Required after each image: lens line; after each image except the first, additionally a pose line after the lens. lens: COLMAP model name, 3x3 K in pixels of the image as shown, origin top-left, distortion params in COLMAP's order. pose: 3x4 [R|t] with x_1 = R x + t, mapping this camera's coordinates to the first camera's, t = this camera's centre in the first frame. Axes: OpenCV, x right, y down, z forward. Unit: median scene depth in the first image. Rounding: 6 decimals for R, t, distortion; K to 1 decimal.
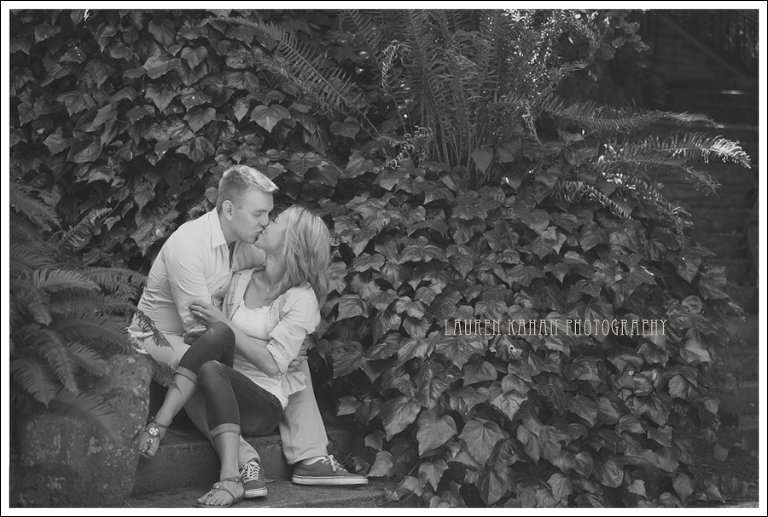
lens RADIAL K [[1473.5, 0, 383.9], [0, 1473.5, 257.1], [0, 0, 1]] dist [-0.353824, 0.000000]
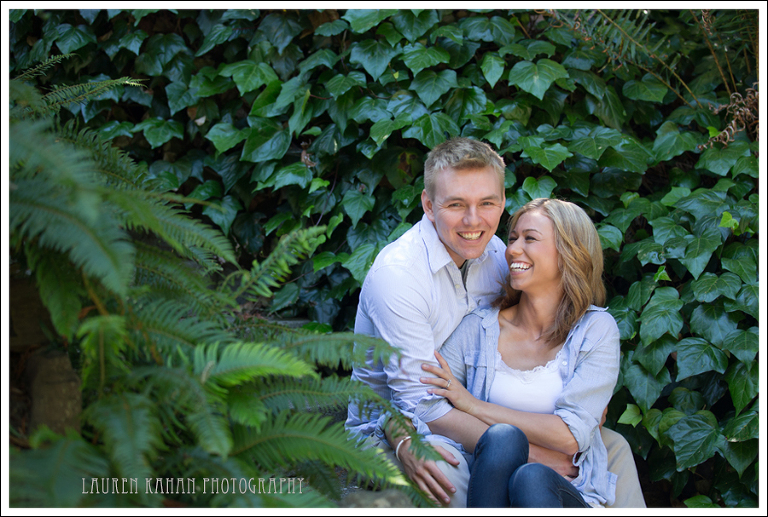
lens RADIAL K [[1473.5, 0, 382.1], [0, 1473.5, 266.4], [0, 0, 1]] dist [-0.353824, 0.000000]
pose [[0.990984, -0.054951, -0.122194, -0.070842], [0.055551, 0.998455, 0.001504, -0.013286], [0.121922, -0.008279, 0.992505, 0.317689]]
